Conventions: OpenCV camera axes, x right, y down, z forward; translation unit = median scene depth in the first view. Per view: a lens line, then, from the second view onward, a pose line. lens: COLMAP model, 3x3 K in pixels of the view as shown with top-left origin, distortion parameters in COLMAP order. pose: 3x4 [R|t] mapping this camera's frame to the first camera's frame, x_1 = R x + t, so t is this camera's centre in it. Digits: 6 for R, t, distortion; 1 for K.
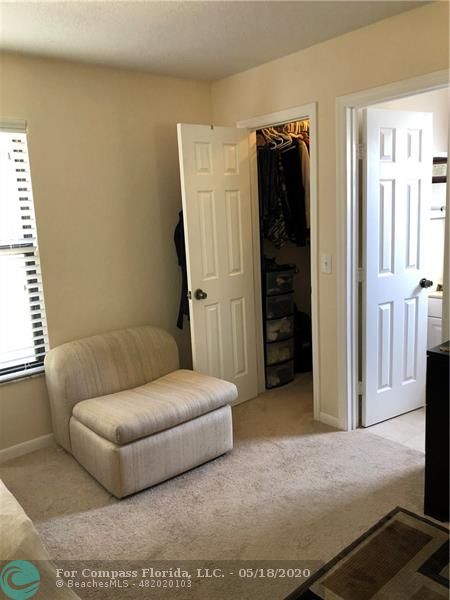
lens RADIAL K [[491.2, 0, 229.0], [0, 491.2, 292.1], [0, 0, 1]] dist [0.042715, -0.046931]
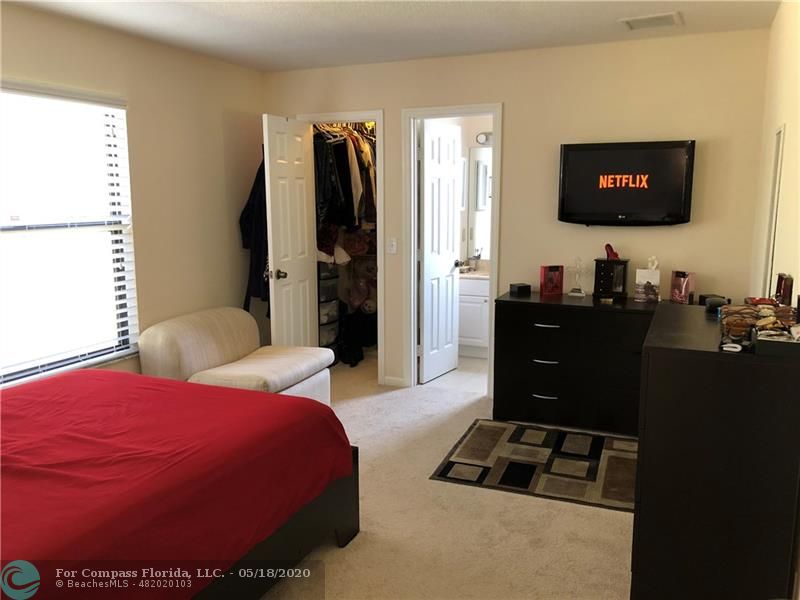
lens RADIAL K [[654.9, 0, 401.3], [0, 654.9, 295.7], [0, 0, 1]] dist [0.042715, -0.046931]
pose [[0.885671, -0.024653, 0.463659, -0.496896], [0.040613, 0.998875, -0.024468, 0.098648], [-0.462535, 0.040501, 0.885676, -0.380930]]
